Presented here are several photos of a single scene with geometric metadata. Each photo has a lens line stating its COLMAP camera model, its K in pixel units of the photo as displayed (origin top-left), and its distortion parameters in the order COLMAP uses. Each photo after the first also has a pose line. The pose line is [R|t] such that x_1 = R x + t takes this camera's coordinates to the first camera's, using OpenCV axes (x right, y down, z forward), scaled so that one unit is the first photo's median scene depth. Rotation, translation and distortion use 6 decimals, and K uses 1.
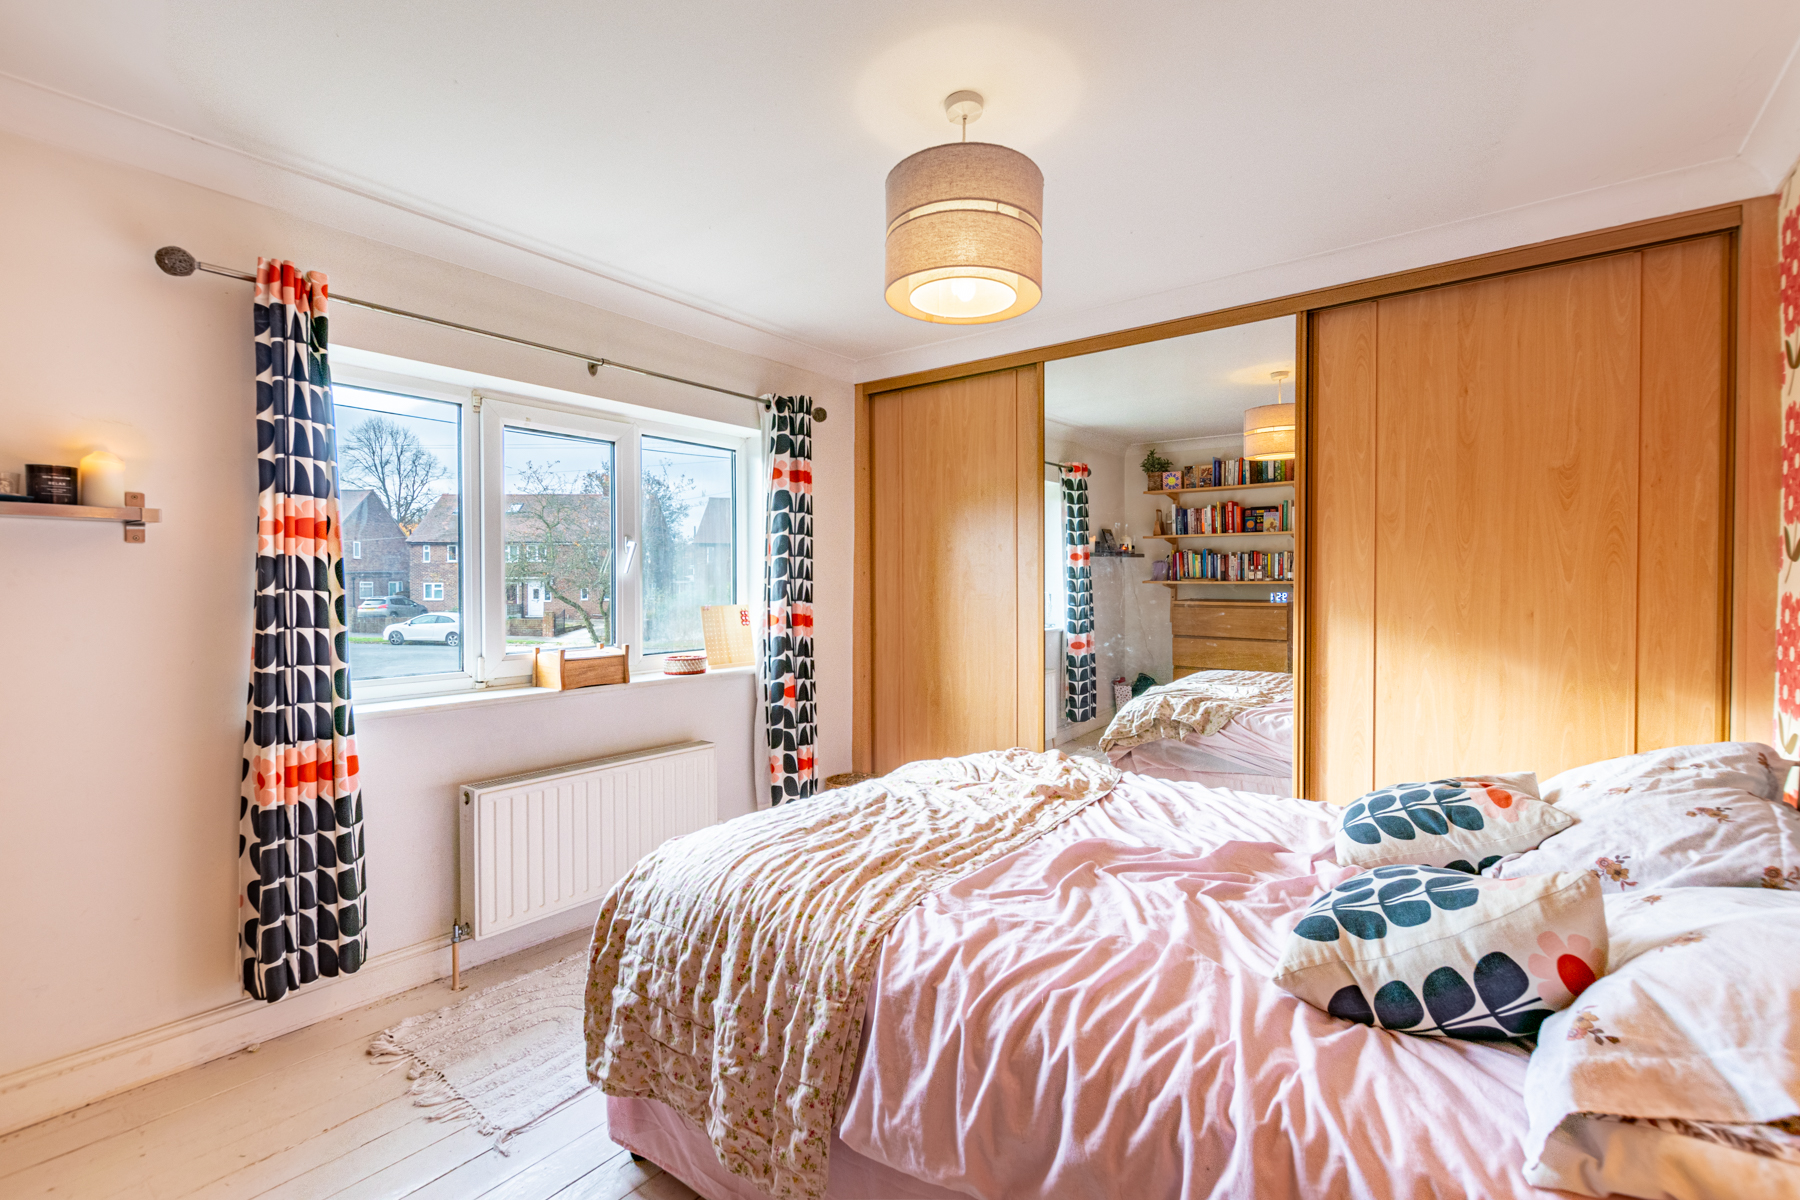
lens RADIAL K [[784.0, 0, 901.3], [0, 784.0, 591.4], [0, 0, 1]] dist [0.002678, -0.000970]
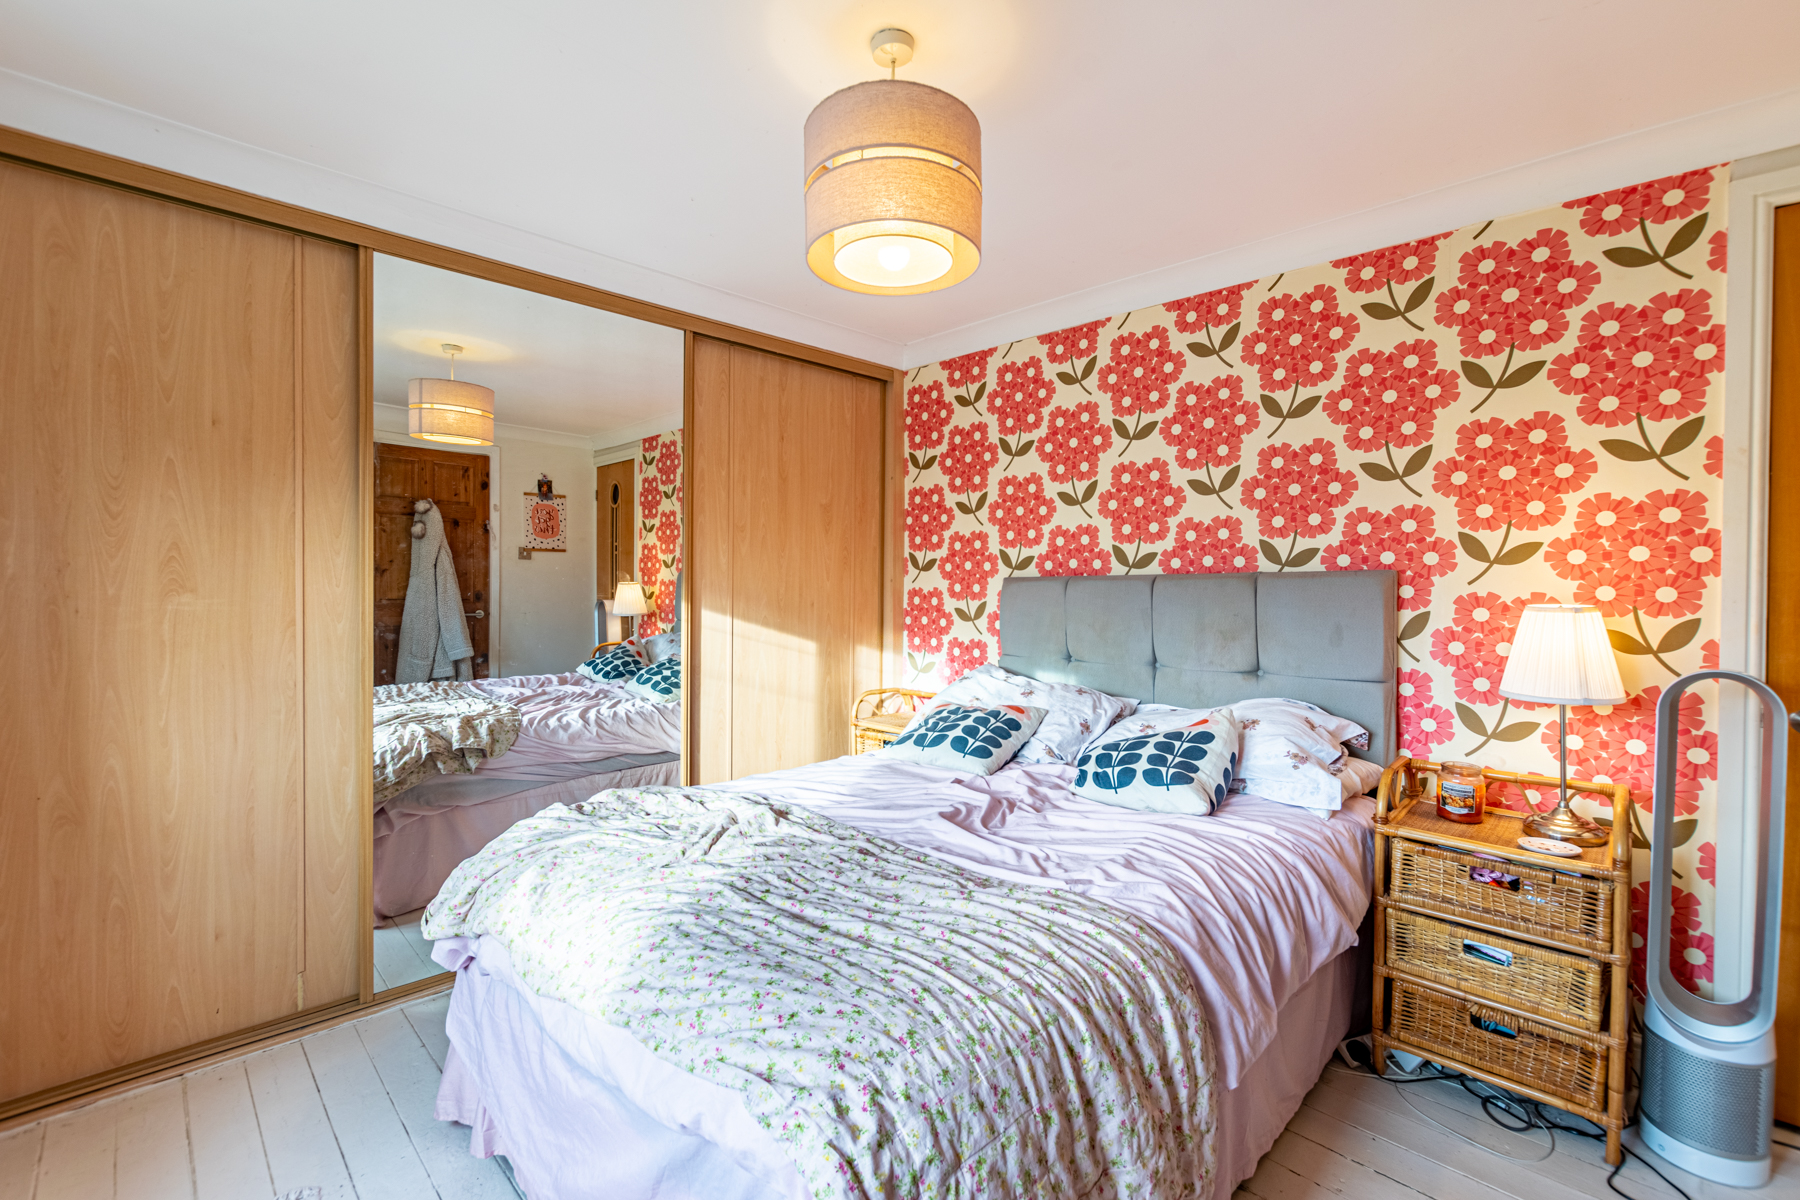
lens RADIAL K [[784.0, 0, 900.8], [0, 784.0, 598.3], [0, 0, 1]] dist [0.002678, -0.000970]
pose [[0.131458, -0.016791, 0.991180, -0.429956], [0.007478, 0.999845, 0.015946, -0.002627], [-0.991294, 0.005316, 0.131563, 0.467460]]
